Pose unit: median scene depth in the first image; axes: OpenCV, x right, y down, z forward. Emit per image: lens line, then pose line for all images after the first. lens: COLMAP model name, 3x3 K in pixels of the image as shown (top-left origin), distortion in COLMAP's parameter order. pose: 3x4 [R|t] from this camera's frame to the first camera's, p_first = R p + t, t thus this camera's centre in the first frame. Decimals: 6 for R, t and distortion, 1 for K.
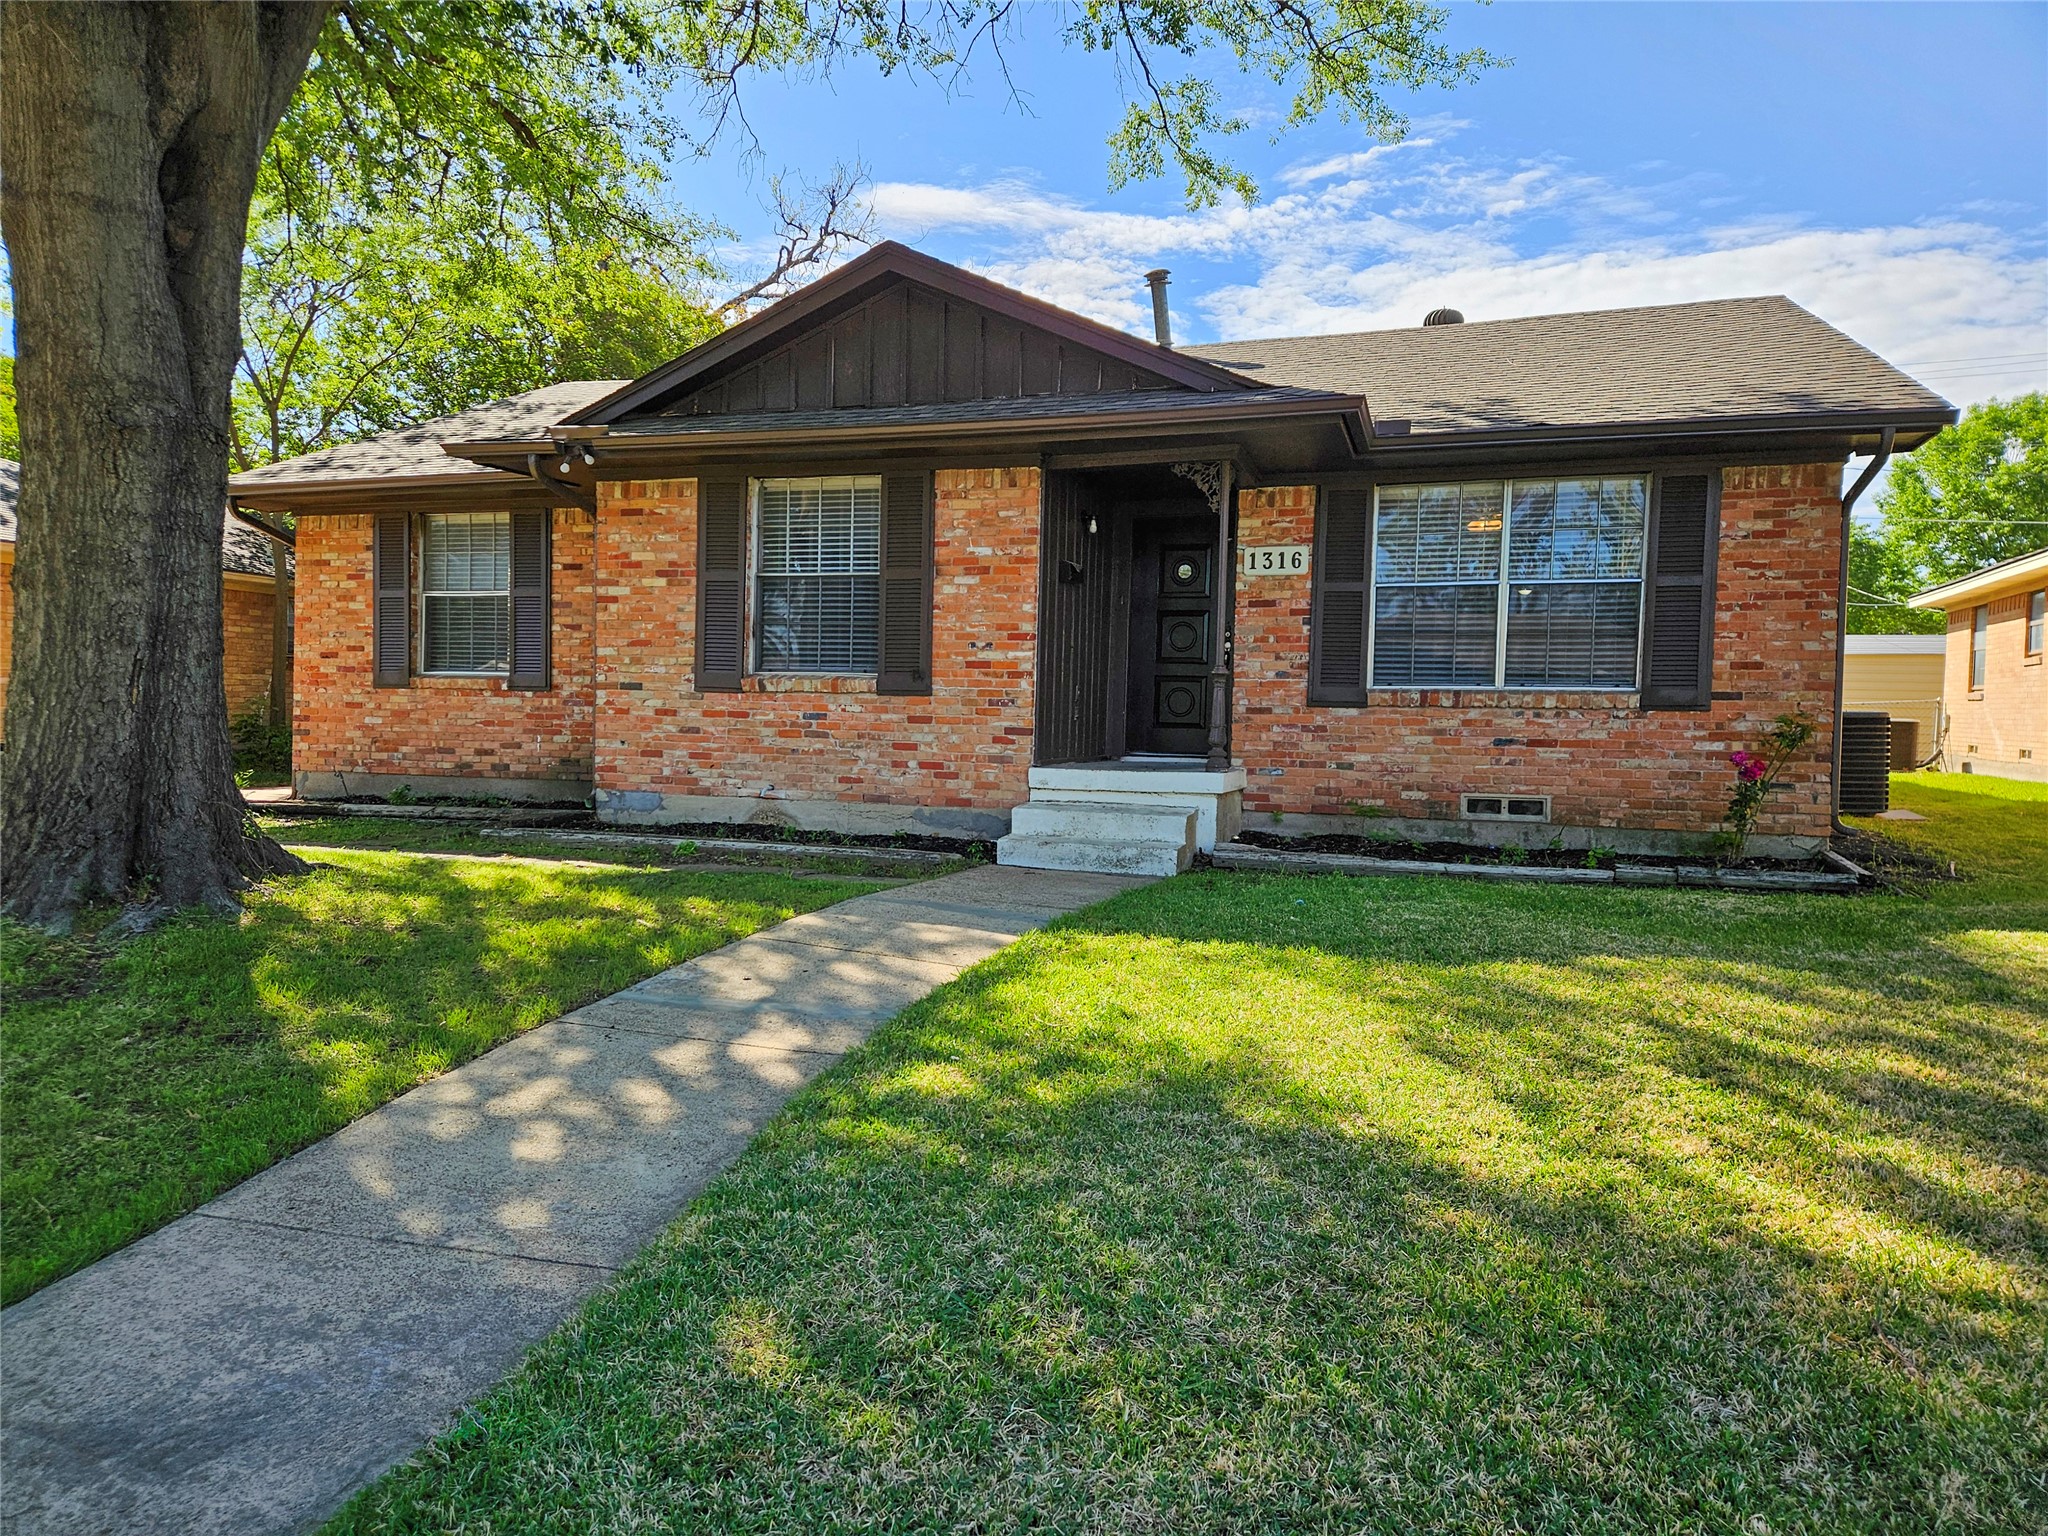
lens RADIAL K [[1377.1, 0, 1028.5], [0, 1377.1, 758.2], [0, 0, 1]] dist [0.087718, -0.085281]
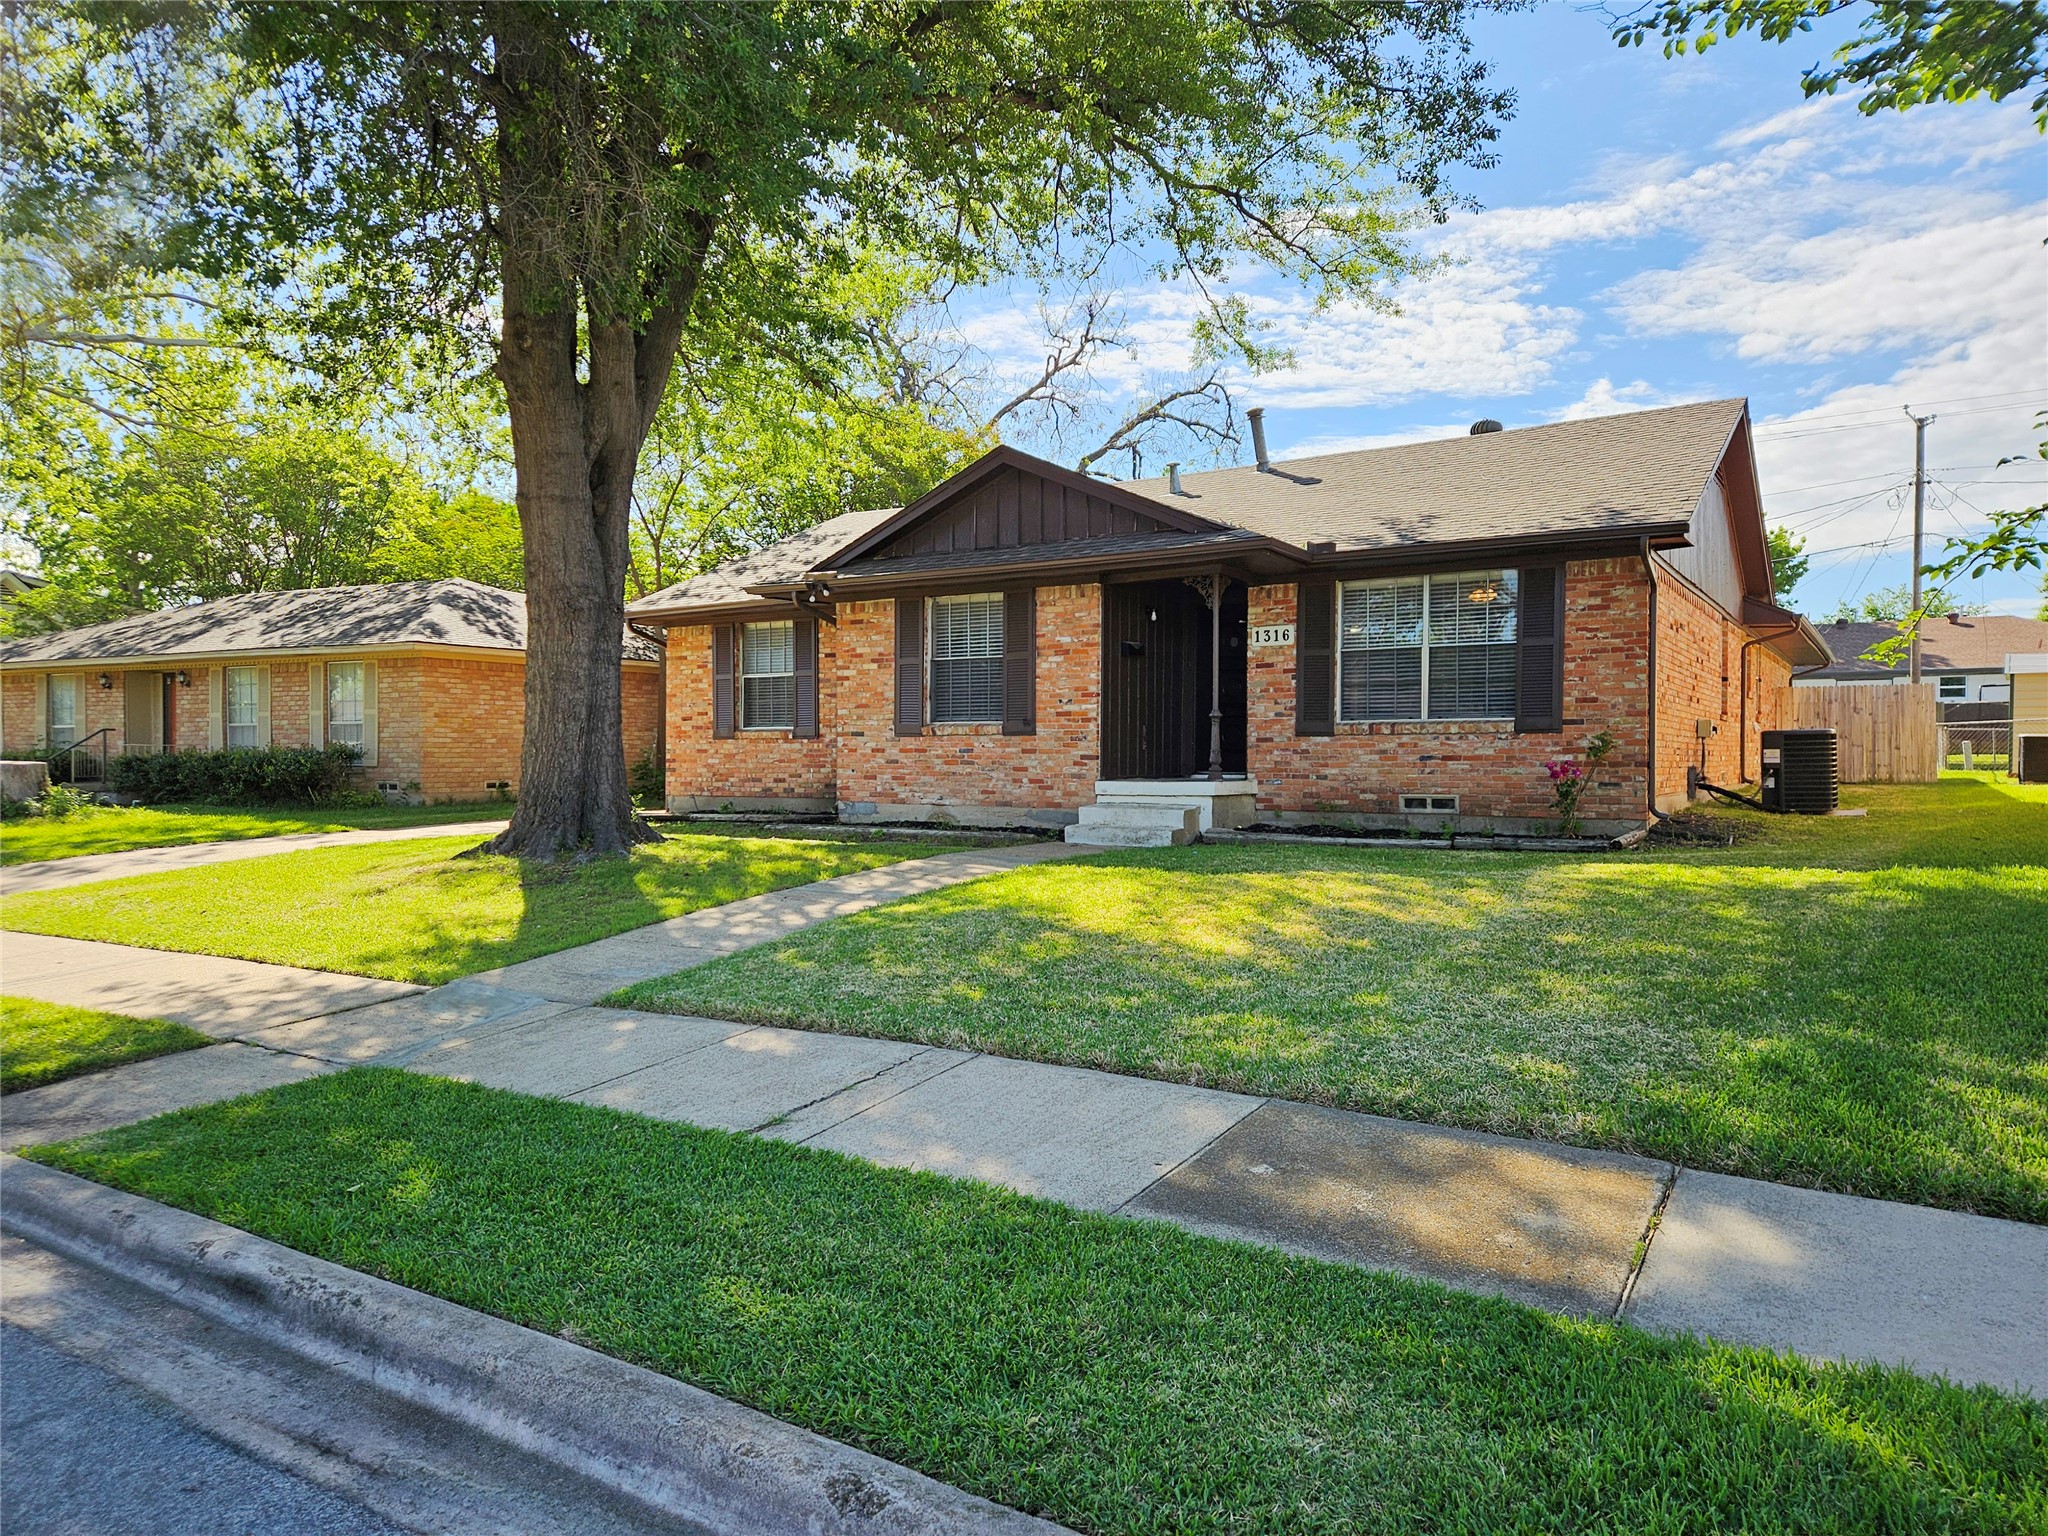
lens RADIAL K [[1356.6, 0, 1011.9], [0, 1356.6, 769.5], [0, 0, 1]] dist [0.080960, -0.070705]
pose [[0.969275, -0.018423, -0.245287, 0.264215], [0.013280, 0.999656, -0.022607, 0.025363], [0.245619, 0.018655, 0.969187, -0.446303]]
